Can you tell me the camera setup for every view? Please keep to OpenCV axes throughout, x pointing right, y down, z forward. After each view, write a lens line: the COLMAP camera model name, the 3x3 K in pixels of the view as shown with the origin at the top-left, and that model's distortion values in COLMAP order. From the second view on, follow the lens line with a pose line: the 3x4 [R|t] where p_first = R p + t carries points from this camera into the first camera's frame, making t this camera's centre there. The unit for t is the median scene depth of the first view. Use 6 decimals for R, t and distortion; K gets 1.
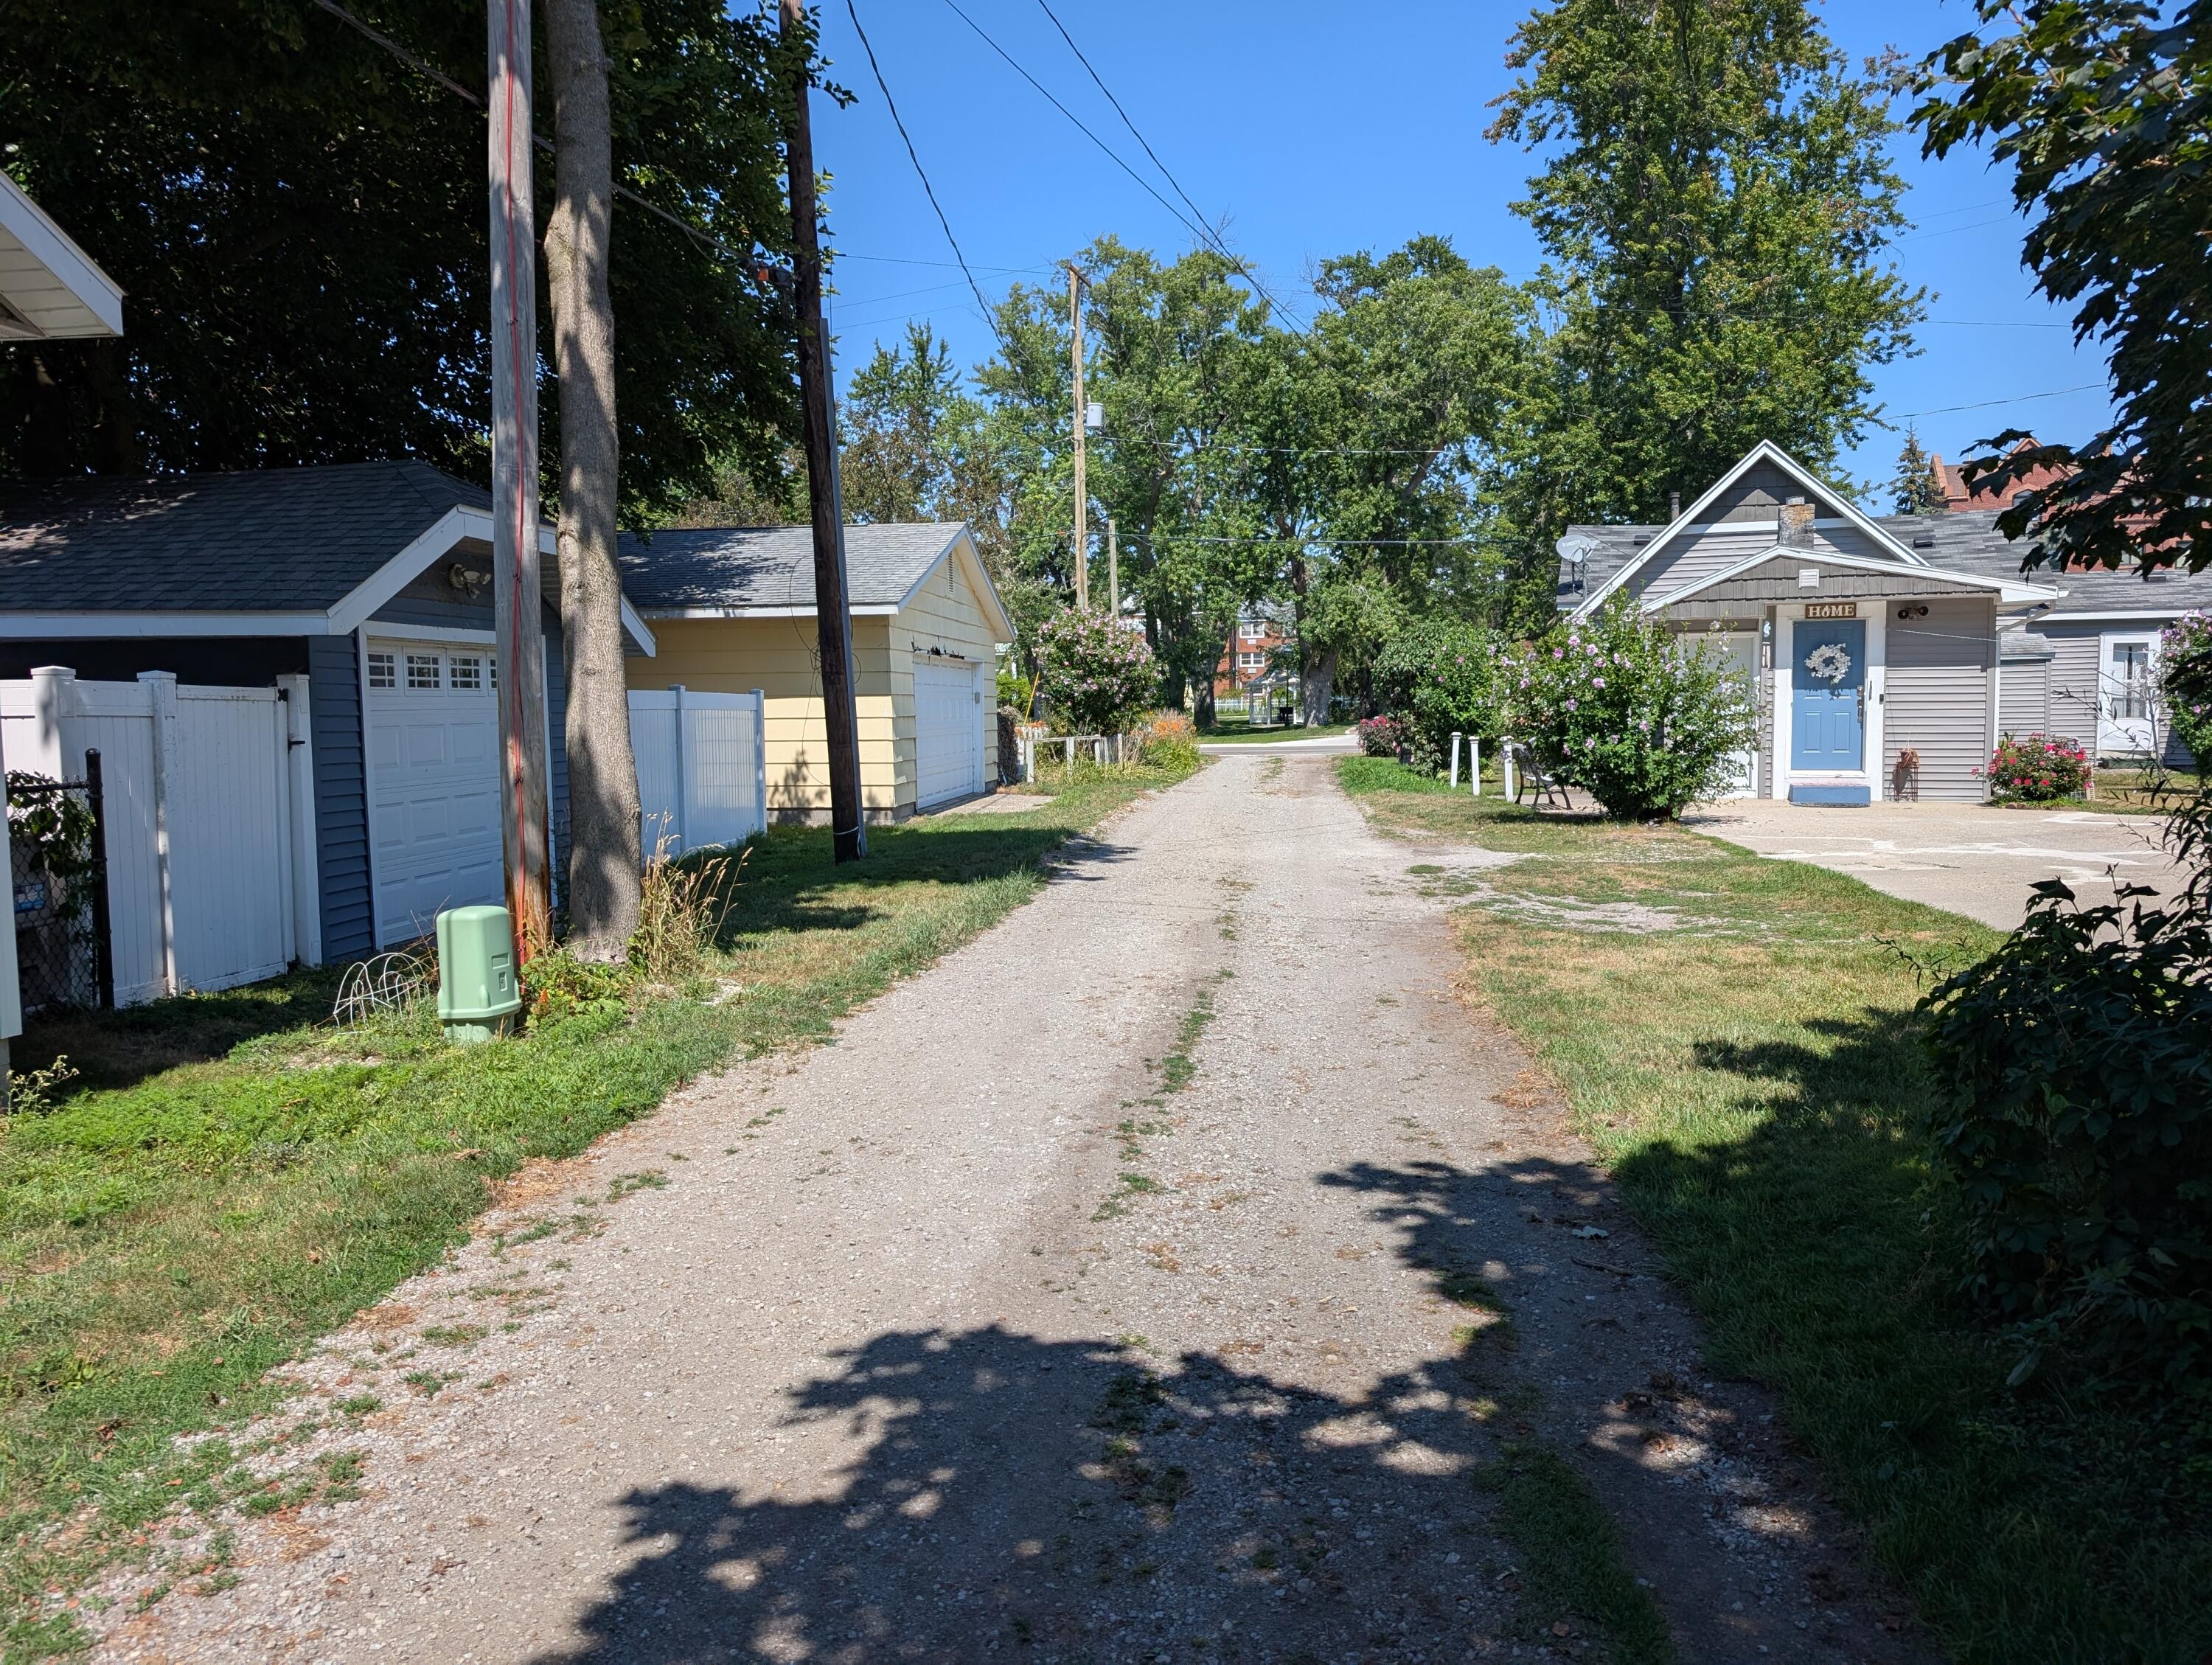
lens RADIAL K [[1579.3, 0, 1106.0], [0, 1579.3, 832.5], [0, 0, 1]] dist [-0.005583, -0.000236]
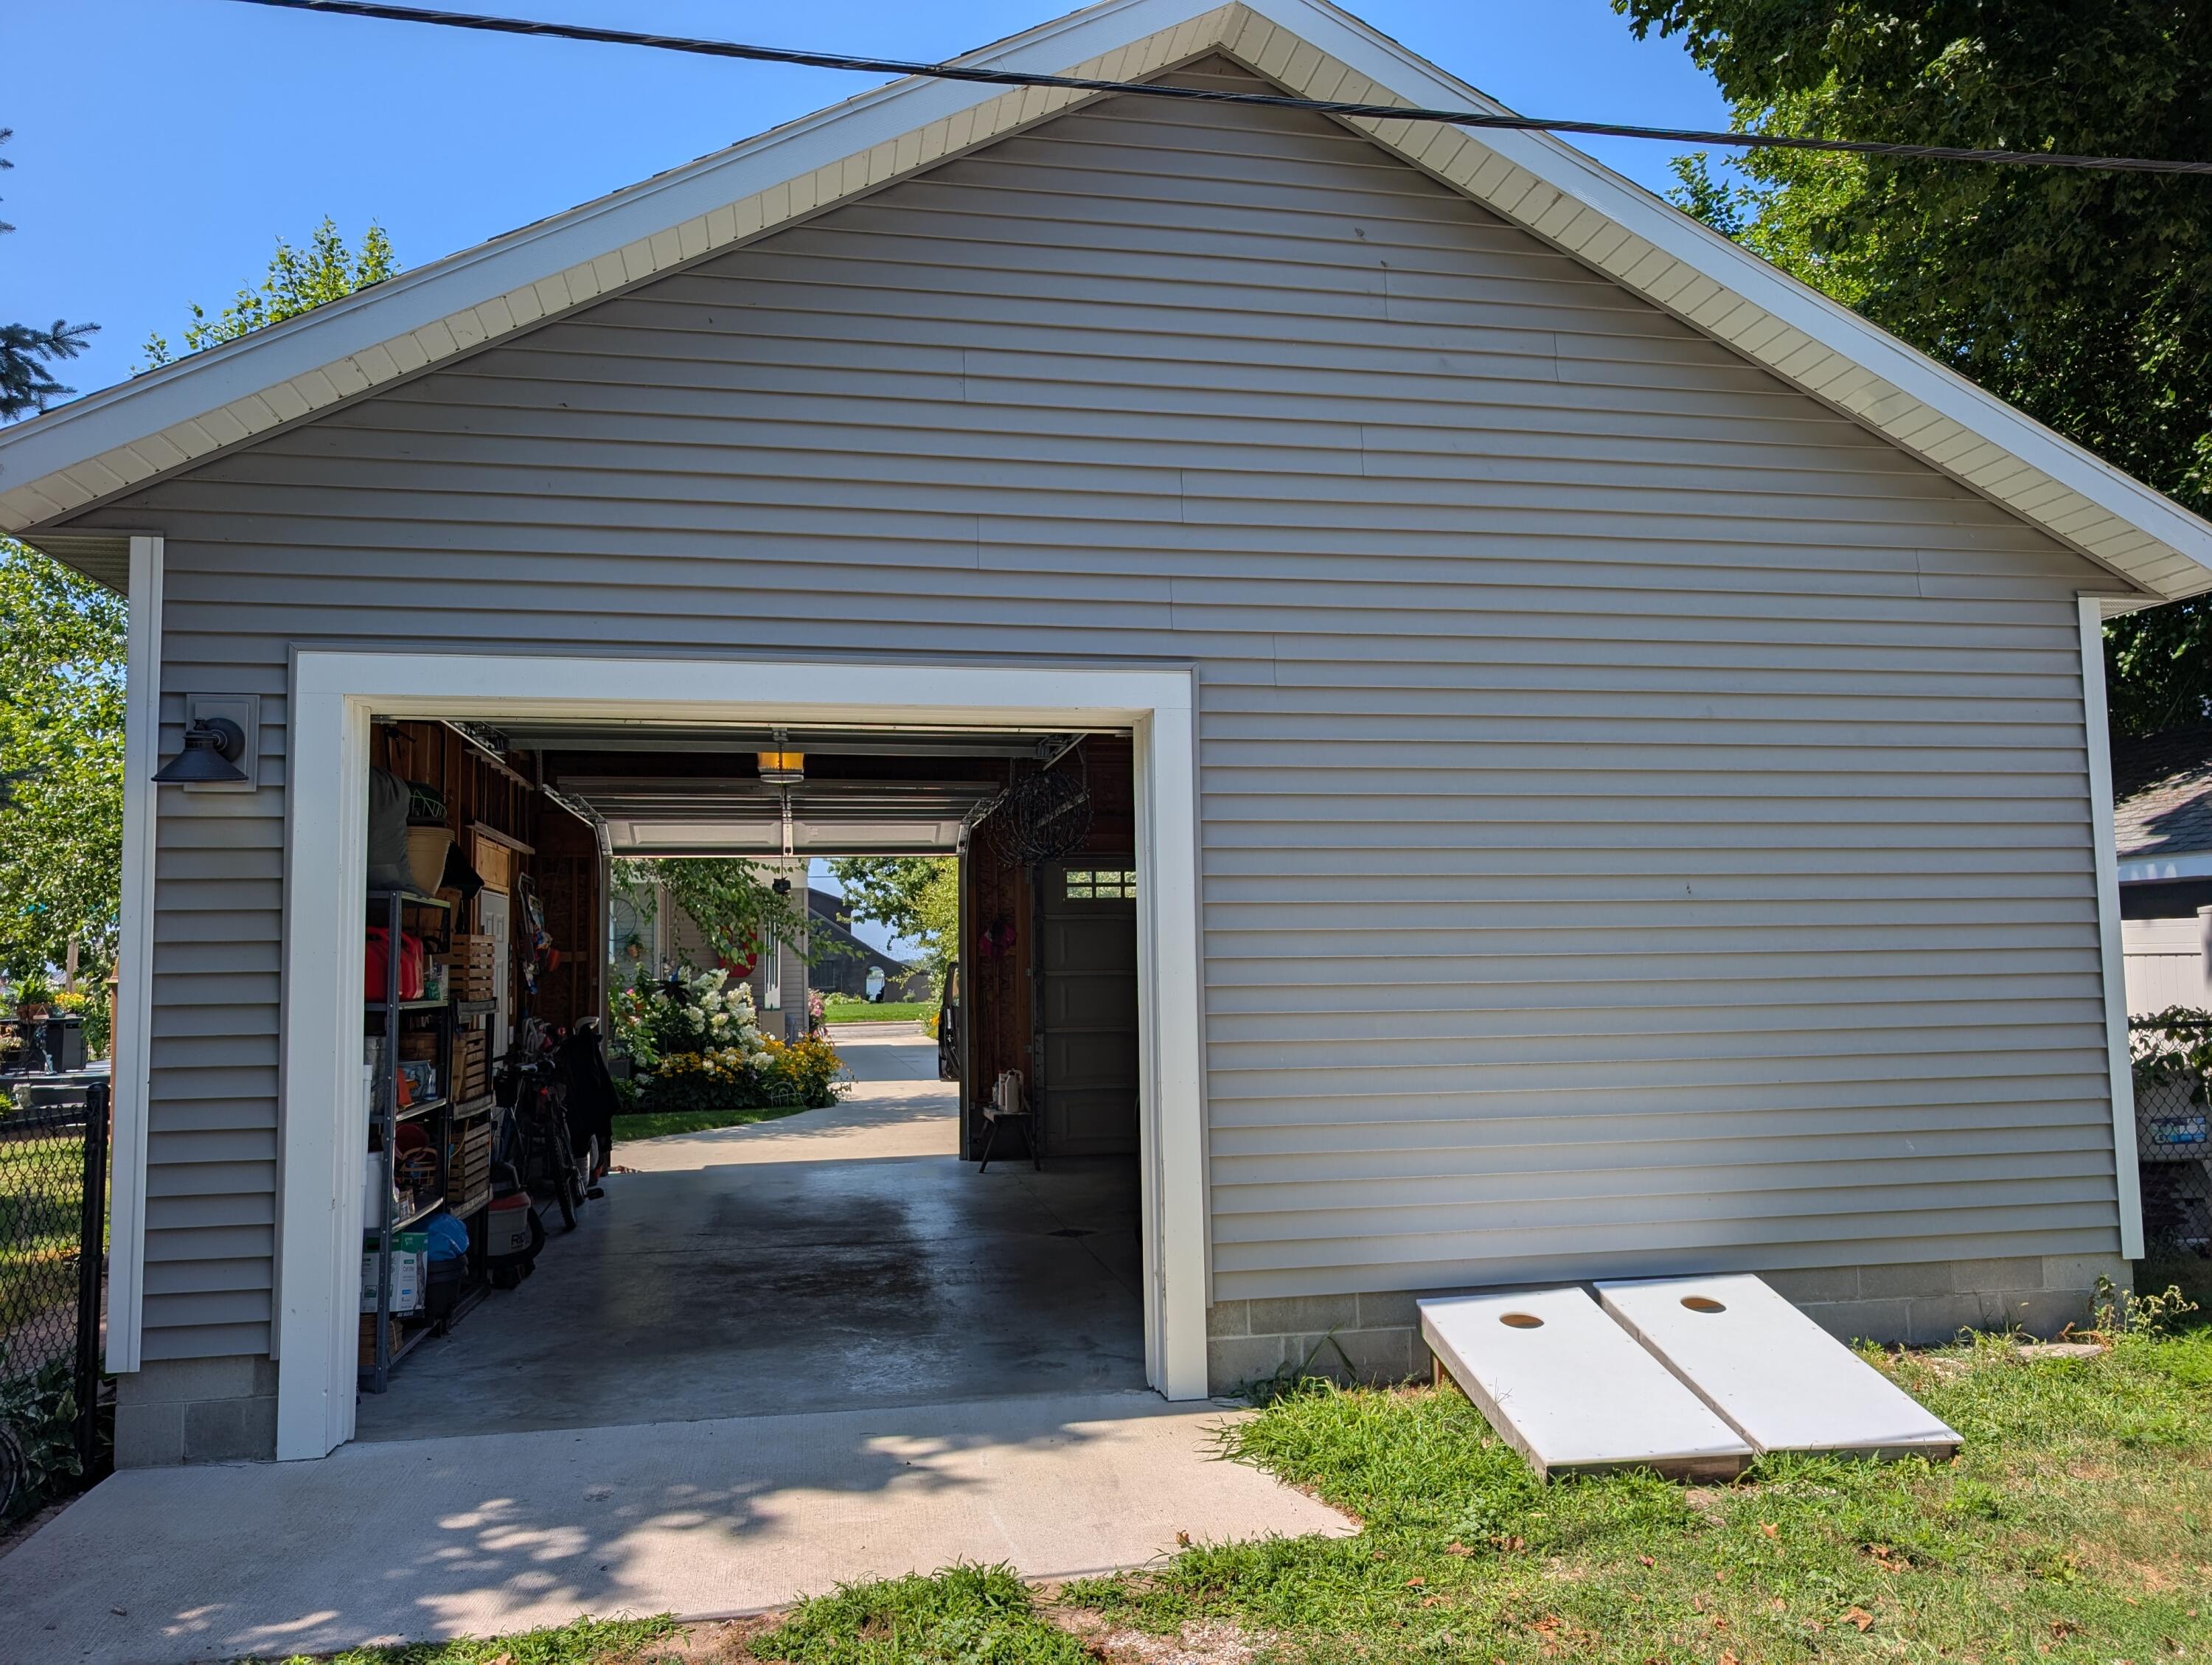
lens RADIAL K [[1579.3, 0, 1106.0], [0, 1579.3, 832.5], [0, 0, 1]] dist [-0.005583, -0.000236]
pose [[0.293376, -0.073920, -0.953135, 0.130199], [-0.067389, 0.992927, -0.097748, -0.004164], [0.953619, 0.092908, 0.286319, 0.017375]]
